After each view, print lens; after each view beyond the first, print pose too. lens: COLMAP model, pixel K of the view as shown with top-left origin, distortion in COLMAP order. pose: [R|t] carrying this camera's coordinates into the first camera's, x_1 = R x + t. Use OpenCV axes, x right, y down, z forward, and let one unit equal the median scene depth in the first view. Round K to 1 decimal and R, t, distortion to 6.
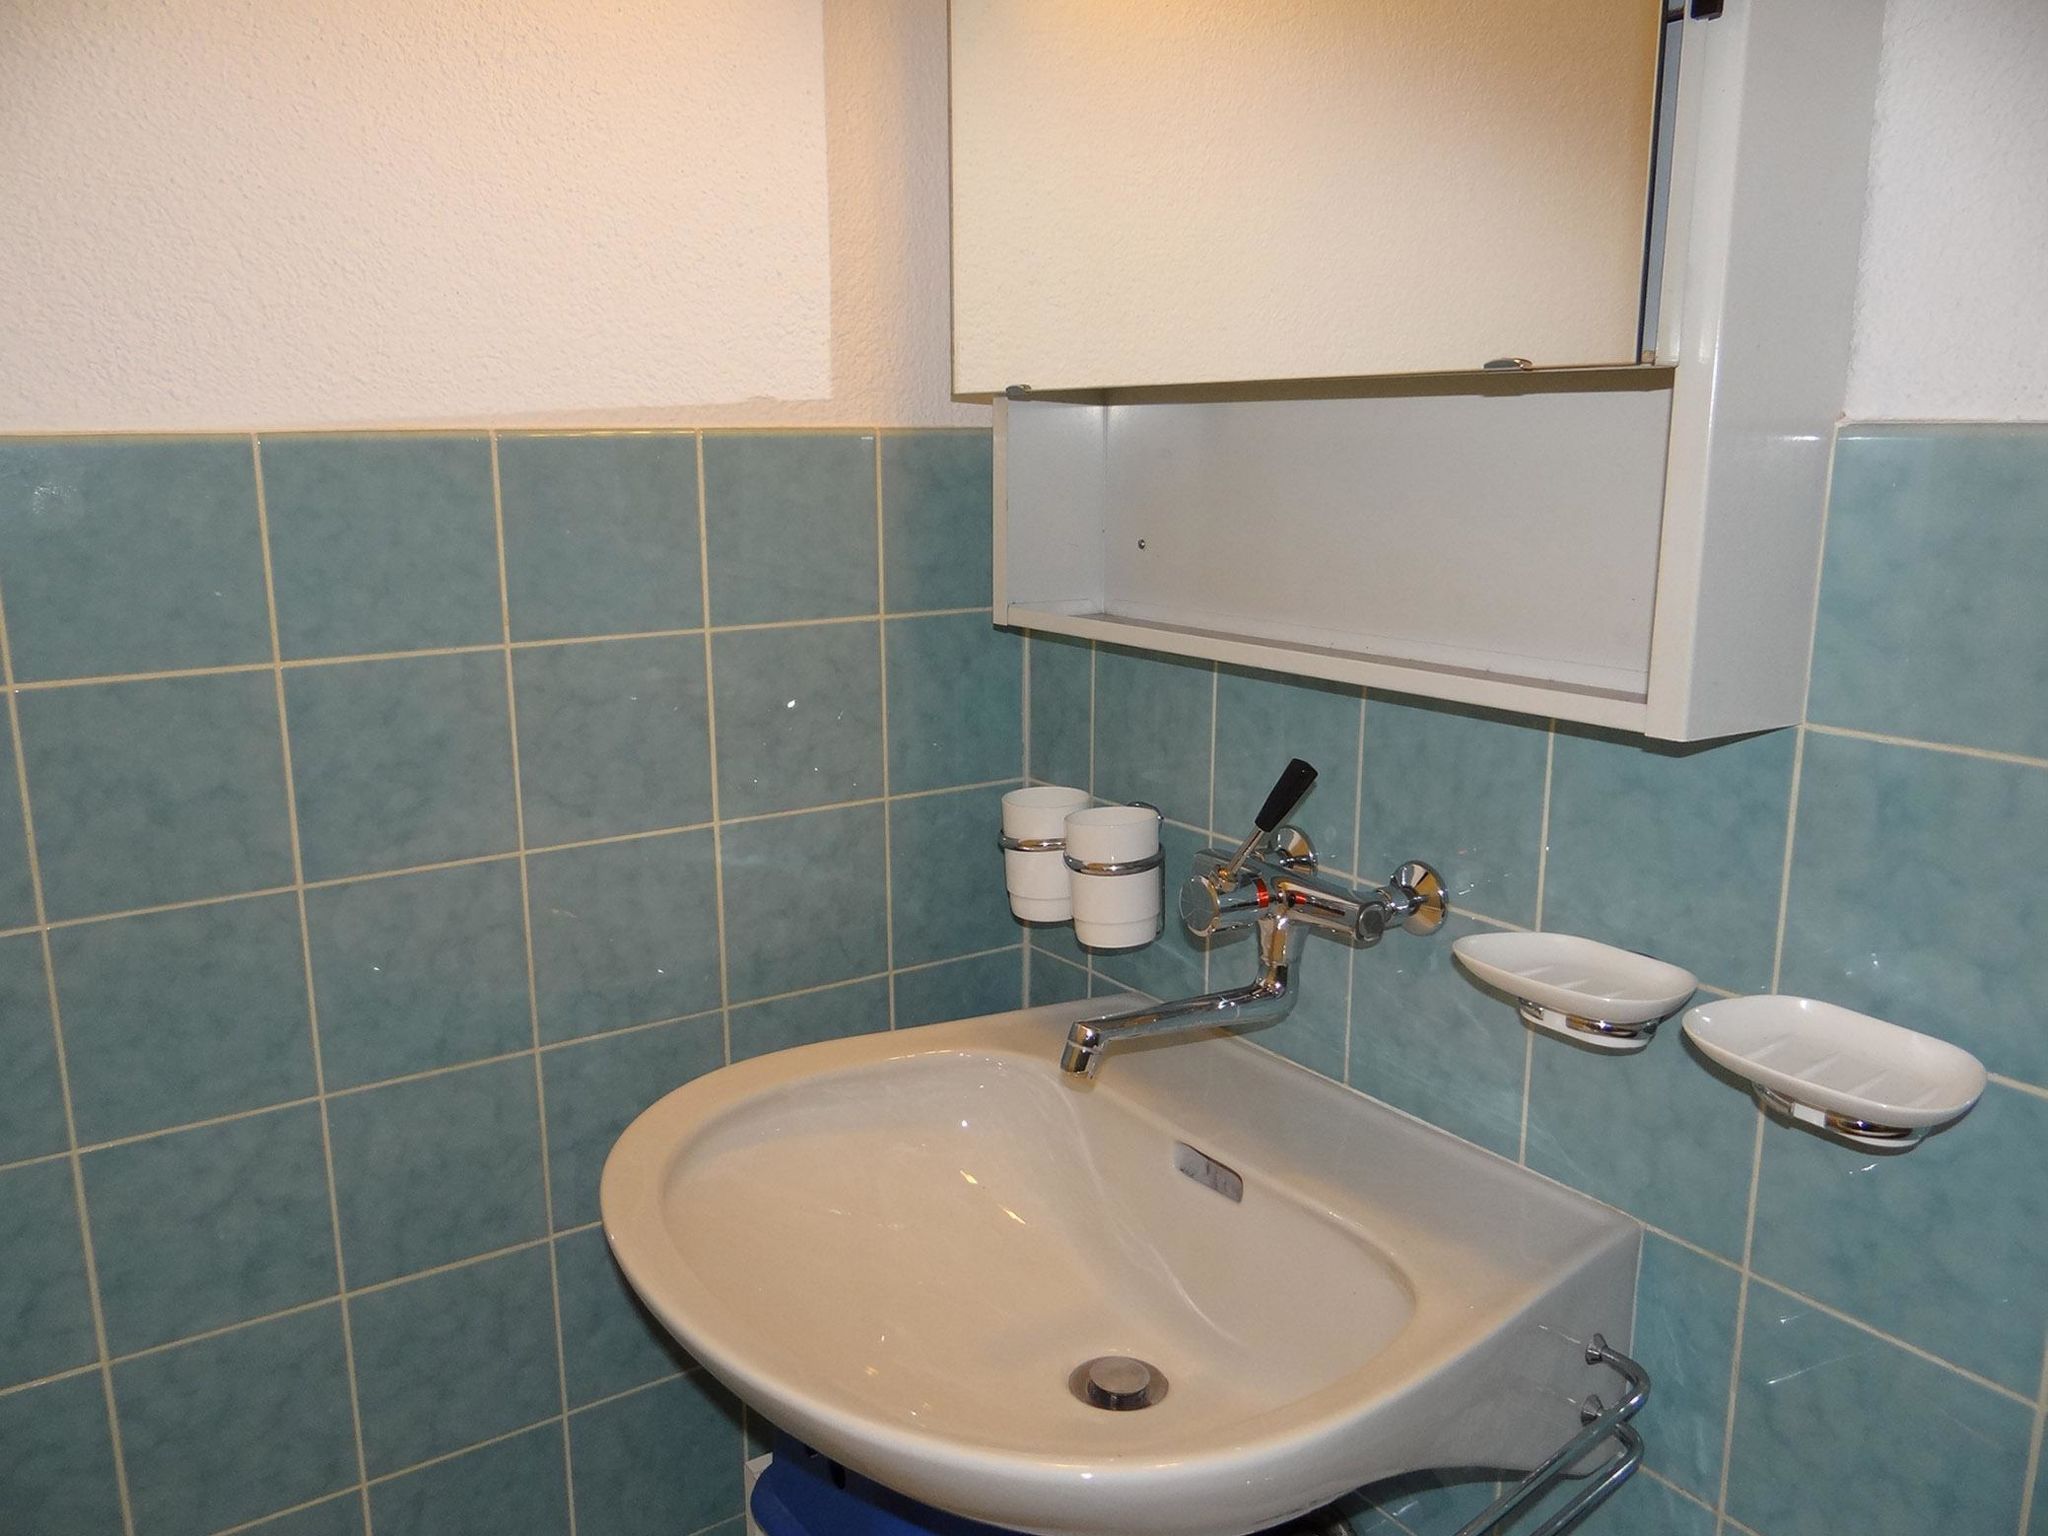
lens RADIAL K [[1591.5, 0, 1023.9], [0, 1591.5, 769.5], [0, 0, 1]] dist [0.005137, 0.001400]
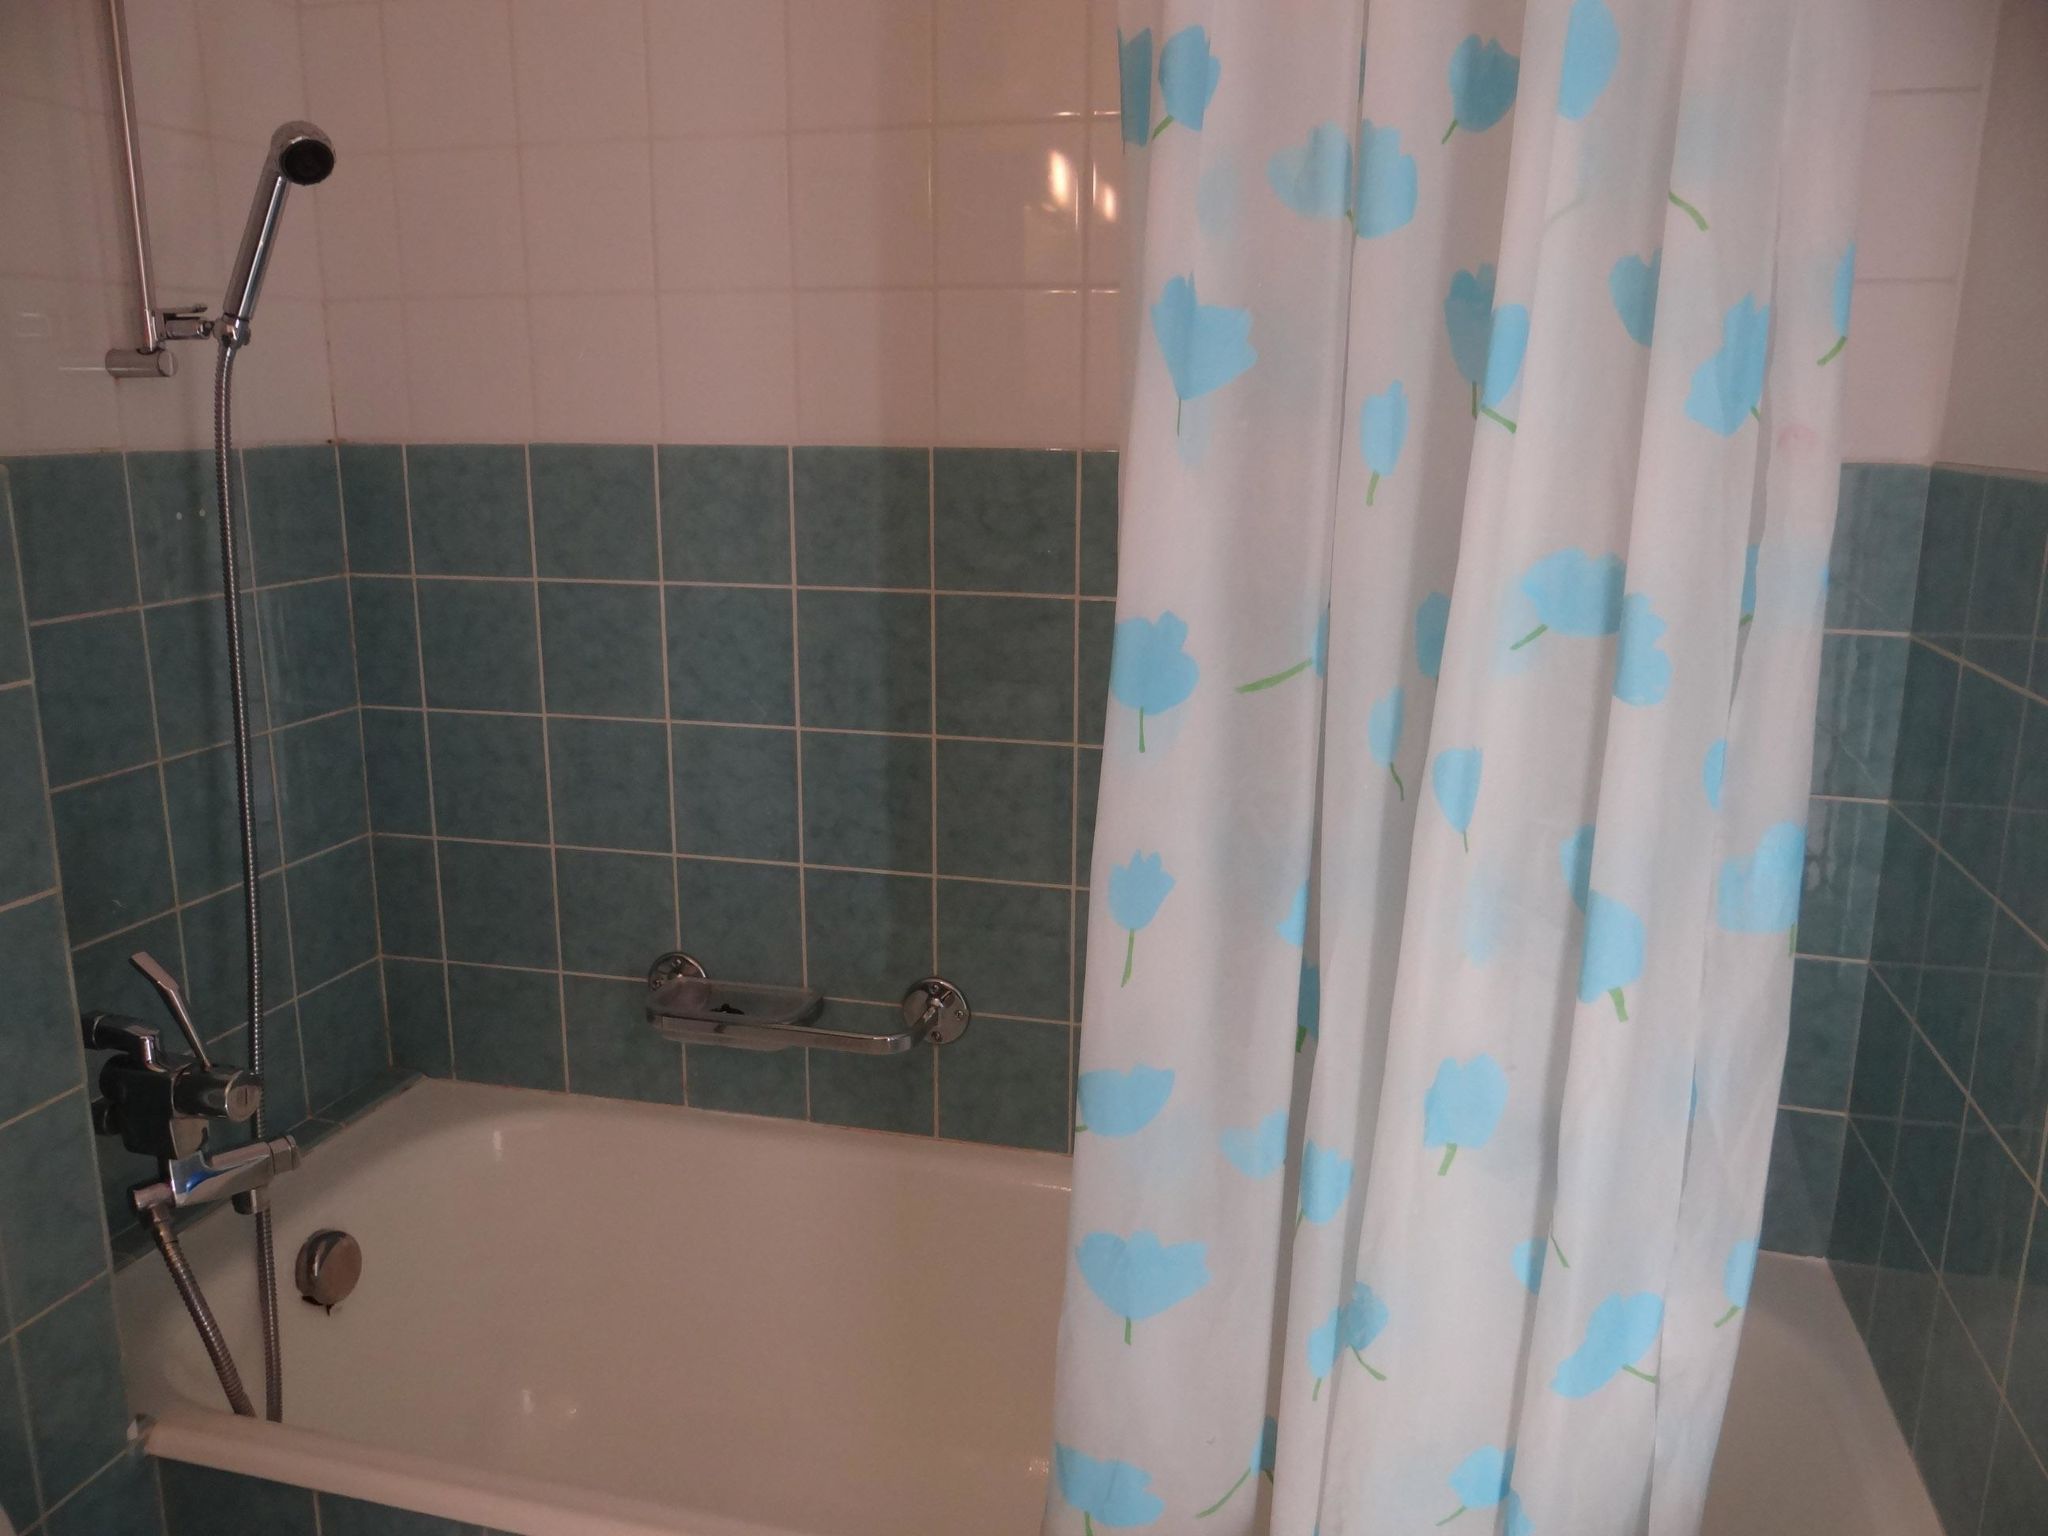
lens RADIAL K [[1591.5, 0, 1024.1], [0, 1591.5, 770.8], [0, 0, 1]] dist [0.005137, 0.001400]
pose [[0.660710, 0.172623, -0.730523, 1.057092], [-0.169945, 0.982328, 0.078421, -0.070645], [0.731150, 0.072336, 0.678371, 0.183513]]
